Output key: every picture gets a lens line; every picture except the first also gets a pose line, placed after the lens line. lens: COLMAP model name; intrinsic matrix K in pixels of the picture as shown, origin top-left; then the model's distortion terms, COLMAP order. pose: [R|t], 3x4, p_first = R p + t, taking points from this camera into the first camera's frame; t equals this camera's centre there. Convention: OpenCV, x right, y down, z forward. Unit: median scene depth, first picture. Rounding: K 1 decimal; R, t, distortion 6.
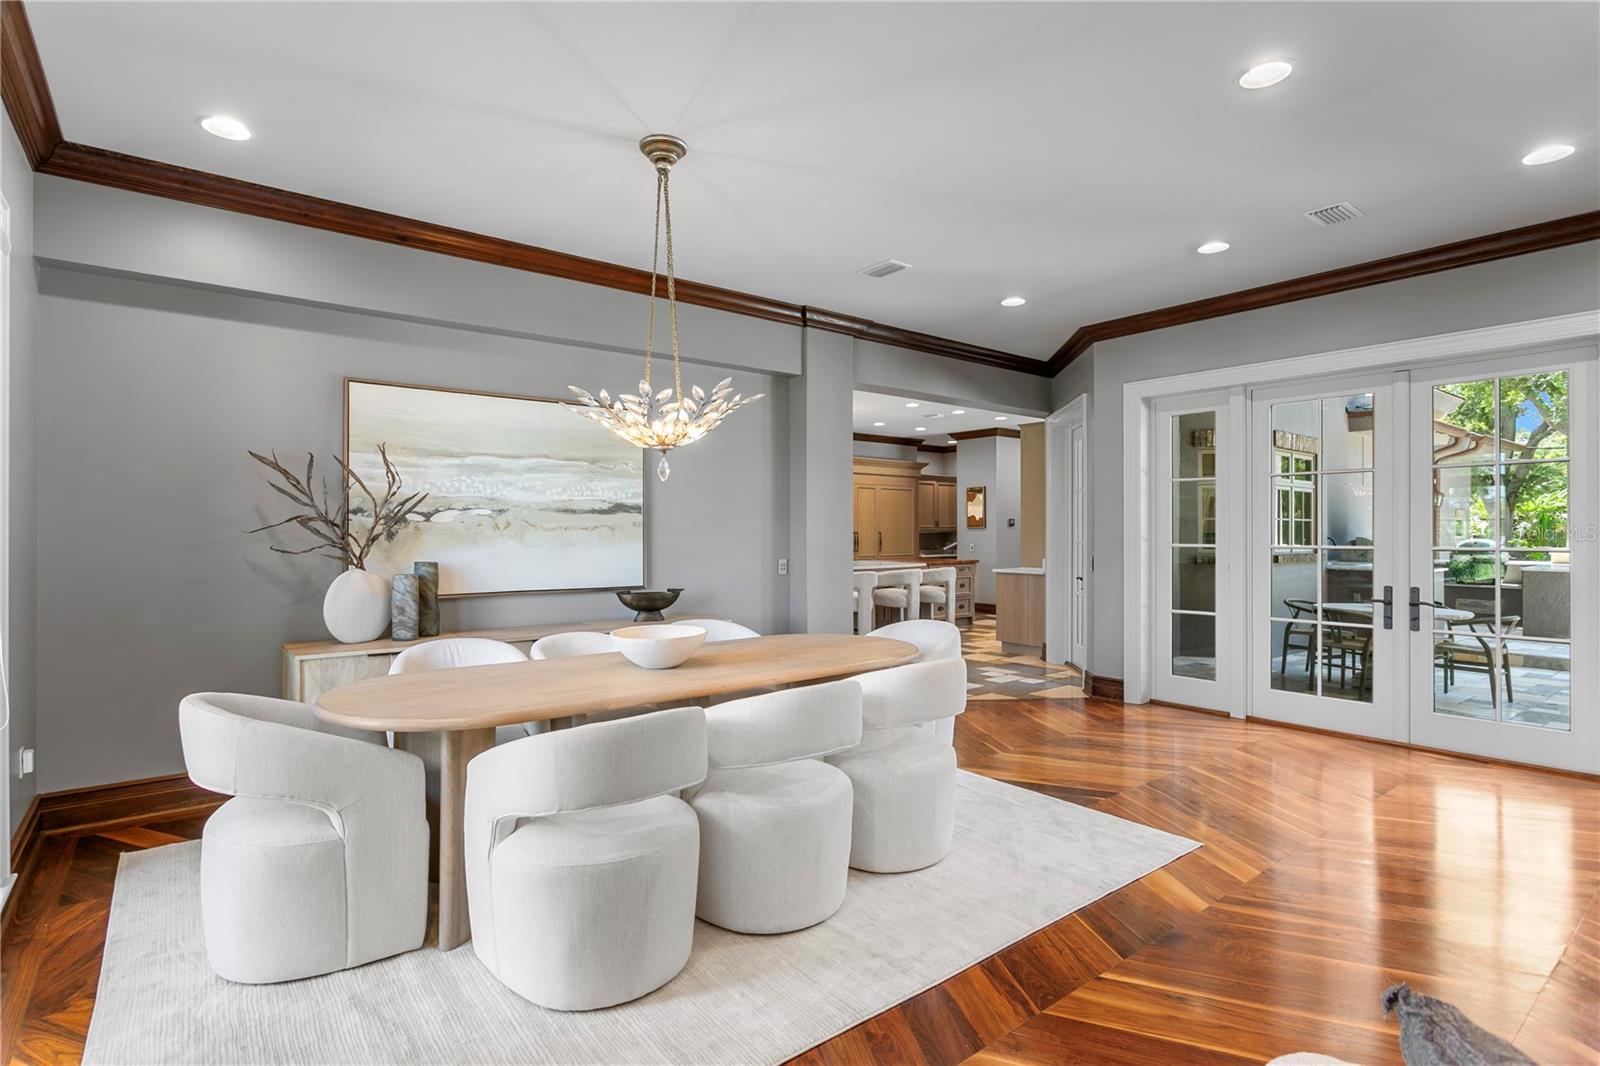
lens RADIAL K [[809.1, 0, 800.7], [0, 809.1, 531.8], [0, 0, 1]] dist [-0.016165, -0.000411]
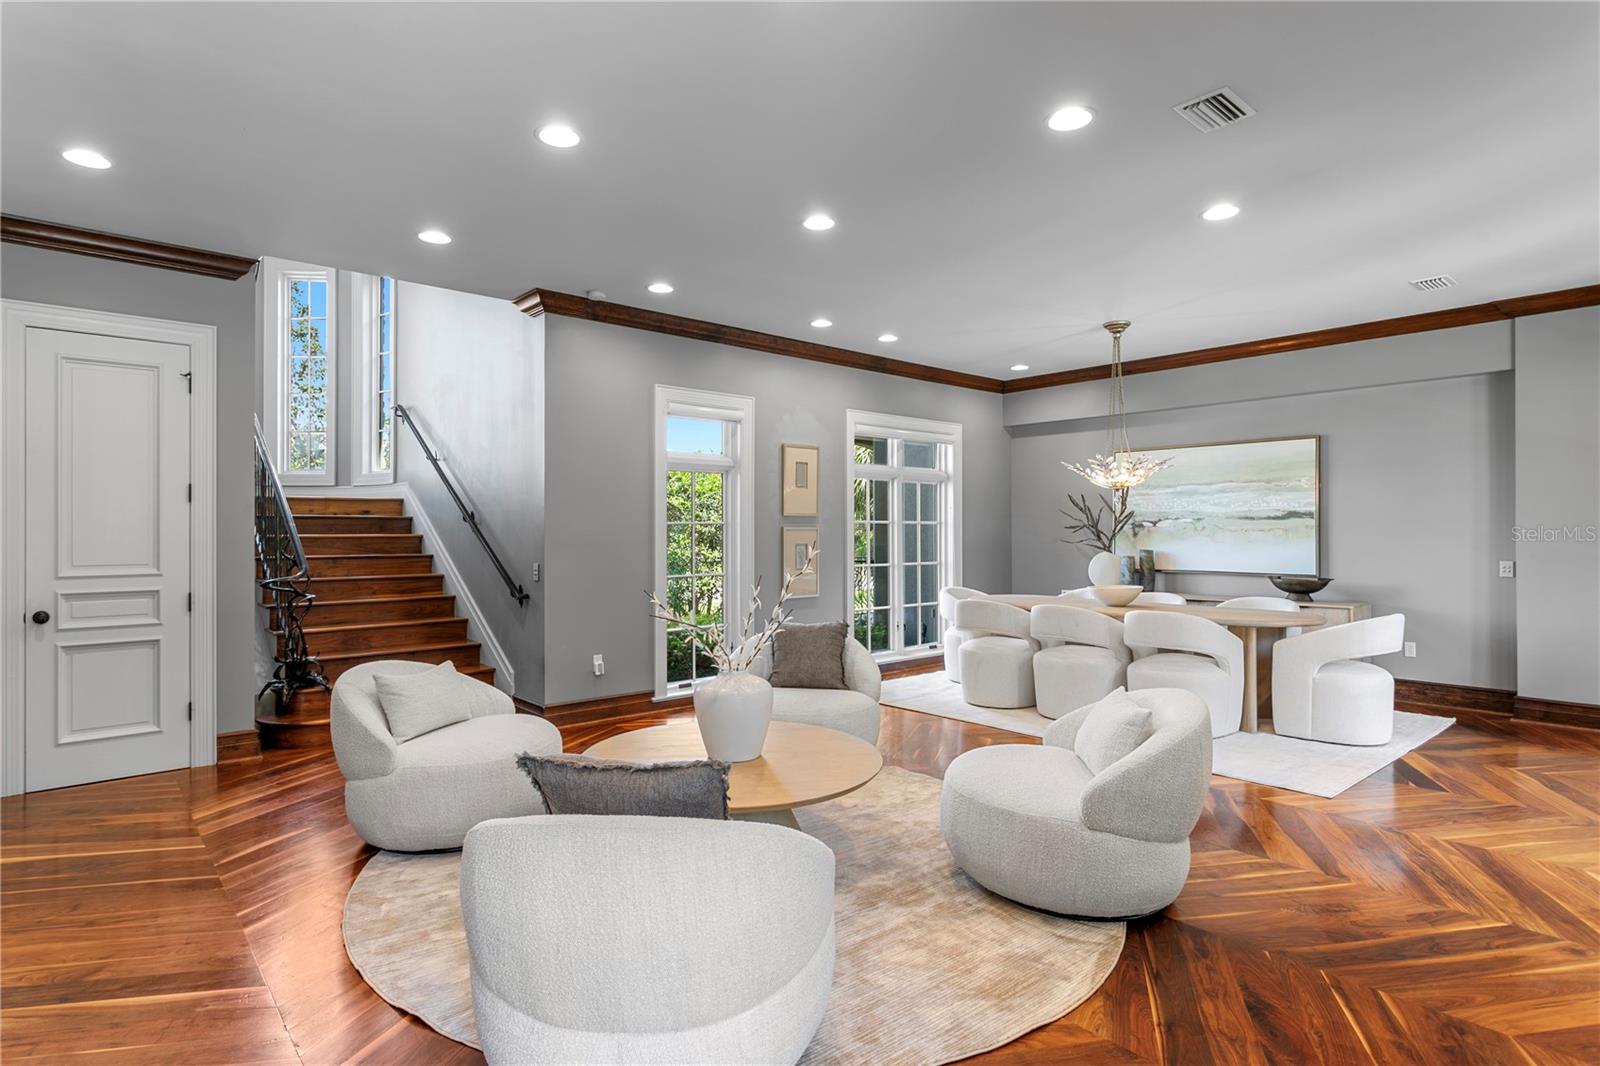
lens RADIAL K [[839.2, 0, 759.8], [0, 839.2, 525.7], [0, 0, 1]] dist [-0.000707, 0.000884]
pose [[0.026447, -0.004773, -0.999639, 1.212822], [0.002990, 0.999985, -0.004696, -0.008202], [0.999646, -0.002865, 0.026461, 0.101565]]
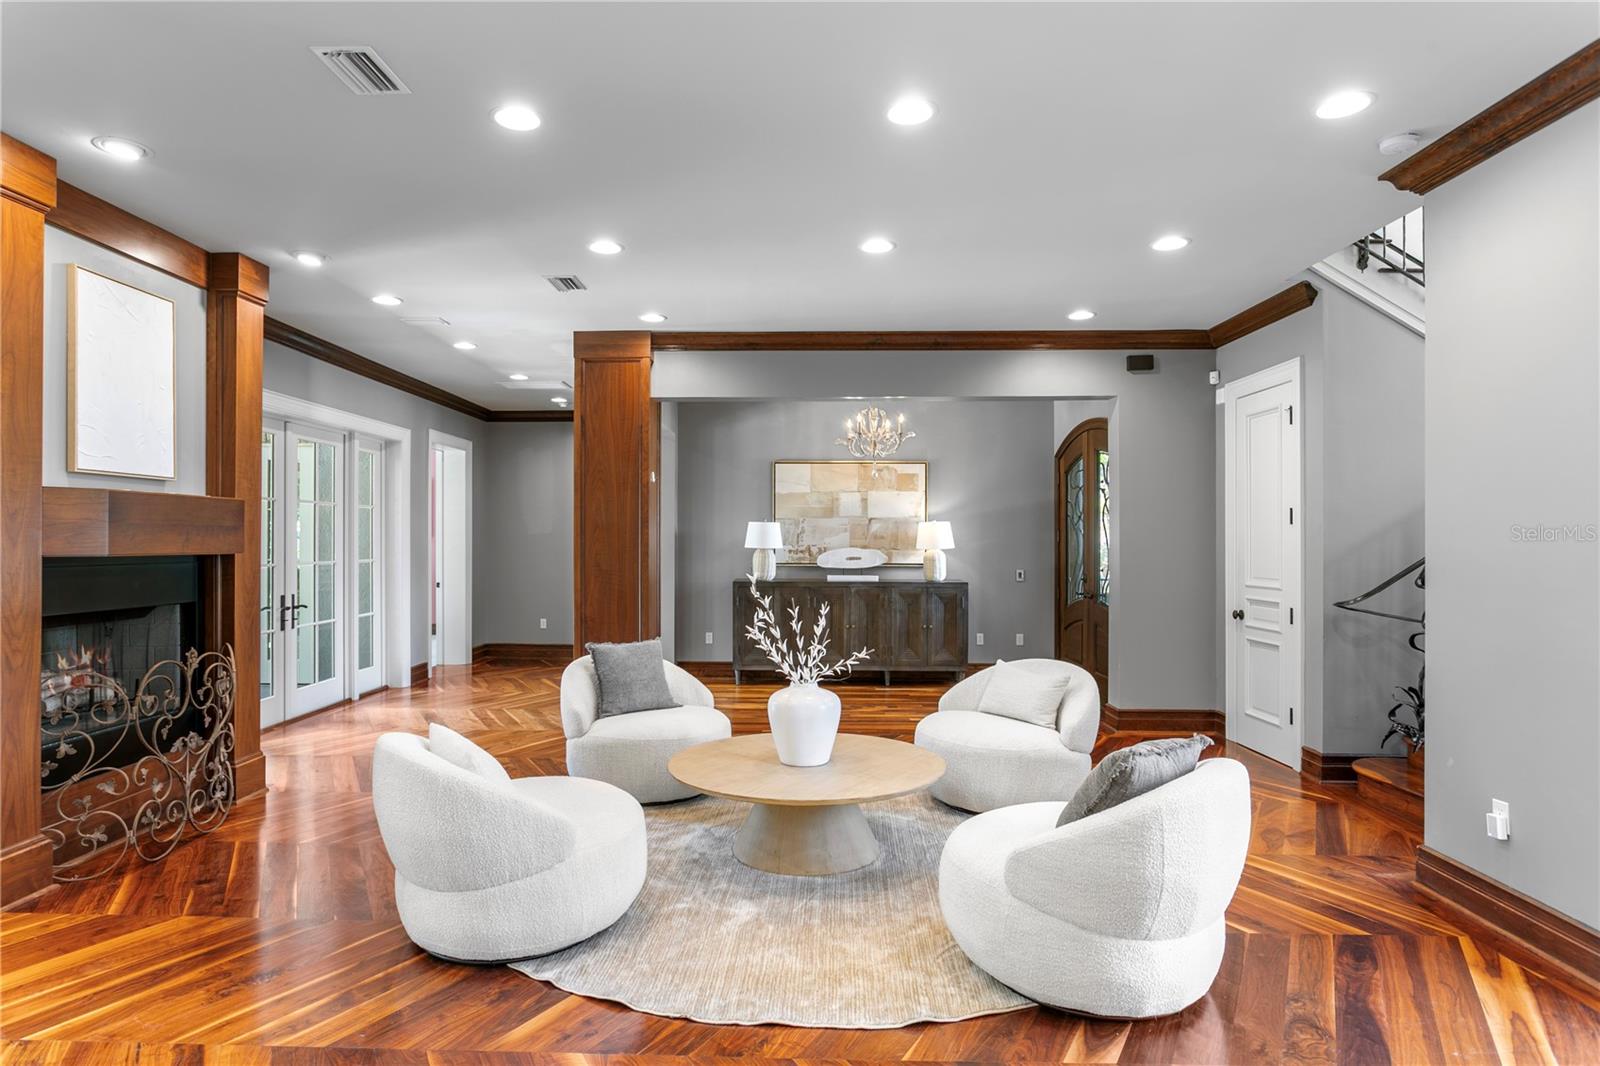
lens RADIAL K [[880.5, 0, 792.6], [0, 880.5, 537.7], [0, 0, 1]] dist [-0.009724, 0.002173]
pose [[-0.770498, 0.003801, 0.637431, -0.076697], [0.000813, 0.999987, -0.004980, -0.020602], [-0.637442, -0.003319, -0.770491, 0.767931]]
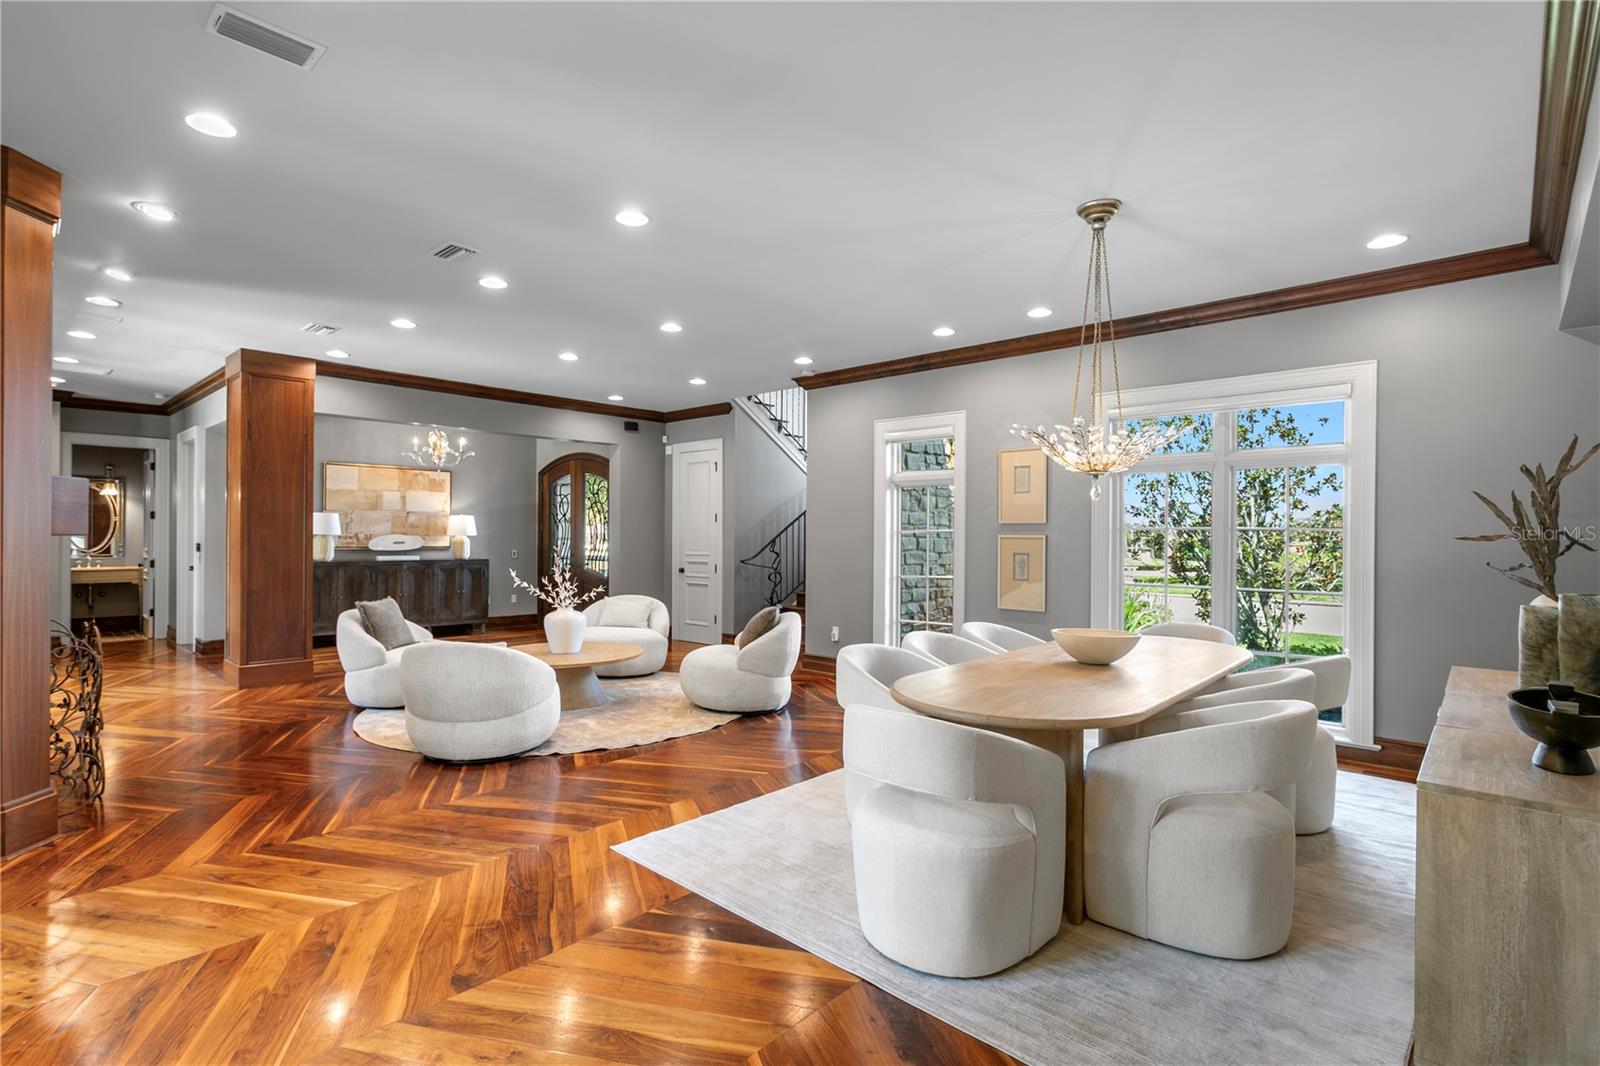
lens RADIAL K [[760.2, 0, 789.3], [0, 760.2, 526.3], [0, 0, 1]] dist [-0.001673, 0.003417]
pose [[-0.987677, -0.004319, -0.156444, 0.286565], [-0.002893, 0.999952, -0.009346, -0.013917], [0.156476, -0.008779, -0.987643, 1.459752]]
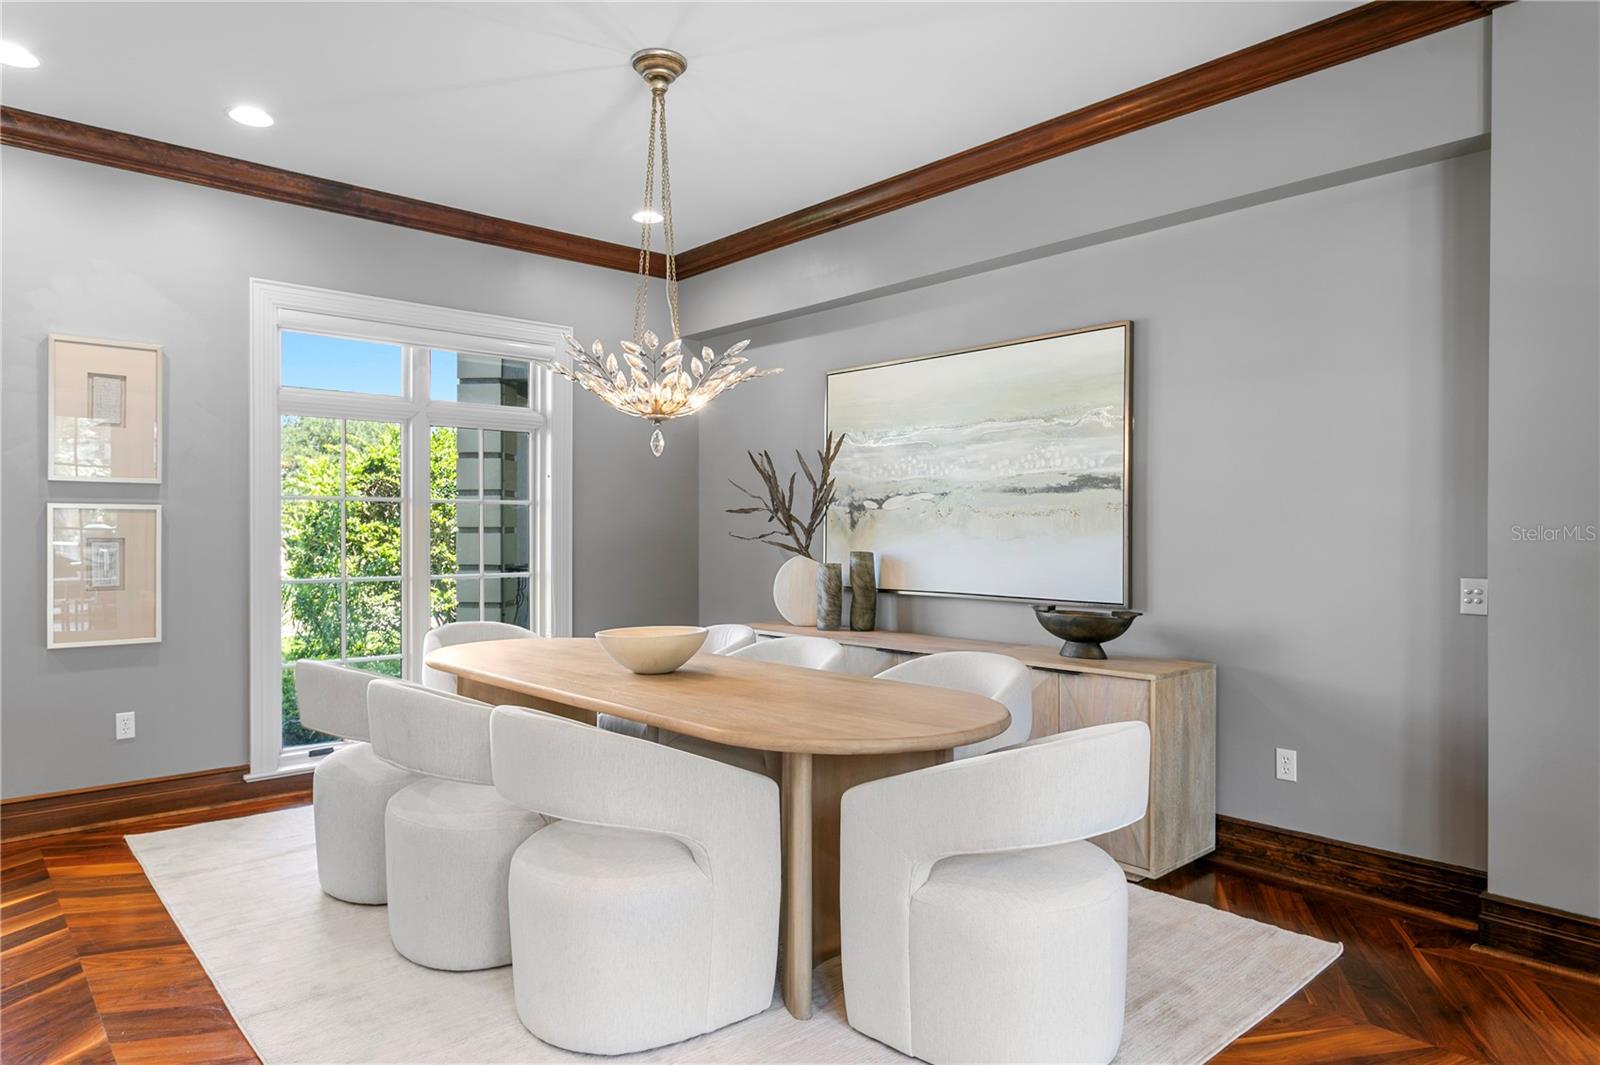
lens RADIAL K [[958.2, 0, 753.4], [0, 958.2, 534.2], [0, 0, 1]] dist [-0.025010, 0.005453]
pose [[0.028881, 0.006123, -0.999564, 0.591805], [-0.001050, 0.999981, 0.006096, 0.009170], [0.999582, 0.000873, 0.028887, 0.762829]]
